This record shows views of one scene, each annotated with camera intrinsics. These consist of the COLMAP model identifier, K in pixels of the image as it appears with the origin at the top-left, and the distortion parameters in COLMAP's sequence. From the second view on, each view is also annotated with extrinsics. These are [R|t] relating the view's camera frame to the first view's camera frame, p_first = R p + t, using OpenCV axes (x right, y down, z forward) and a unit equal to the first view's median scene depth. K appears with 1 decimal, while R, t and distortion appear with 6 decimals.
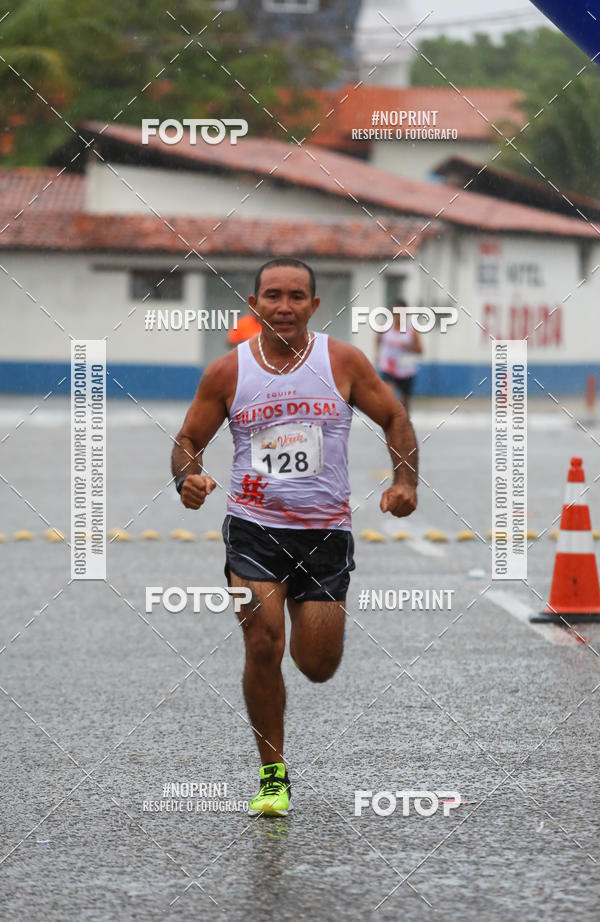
lens RADIAL K [[6157.0, 0, 235.2], [0, 6157.0, 461.2], [0, 0, 1]] dist [1.579336, 26.346652]
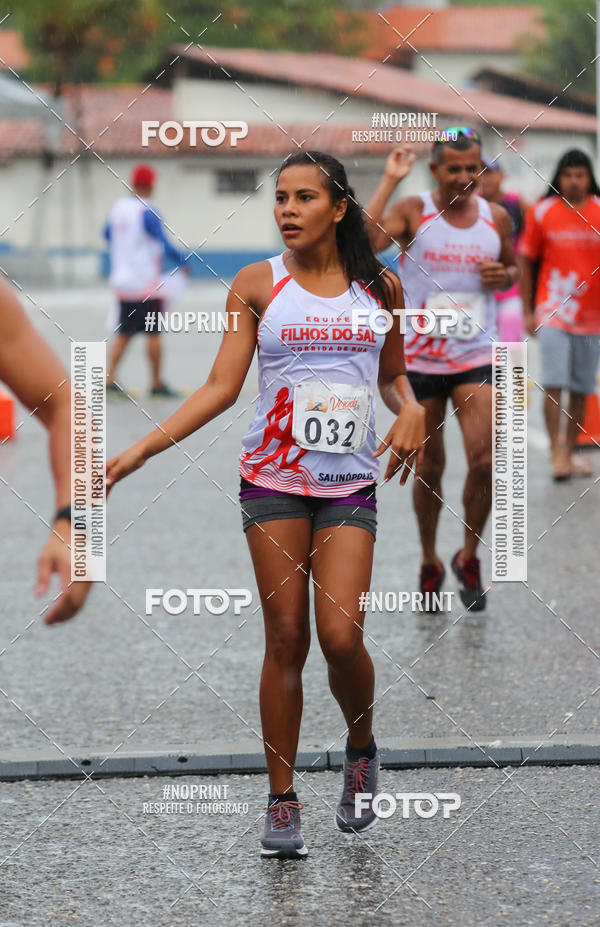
lens RADIAL K [[4525.6, 0, 223.1], [0, 4525.6, 464.2], [0, 0, 1]] dist [0.382664, 7.946516]
pose [[0.999559, -0.022779, -0.019041, 0.000012], [0.023379, 0.999217, 0.031914, -0.001893], [0.018299, -0.032345, 0.999309, 0.106907]]
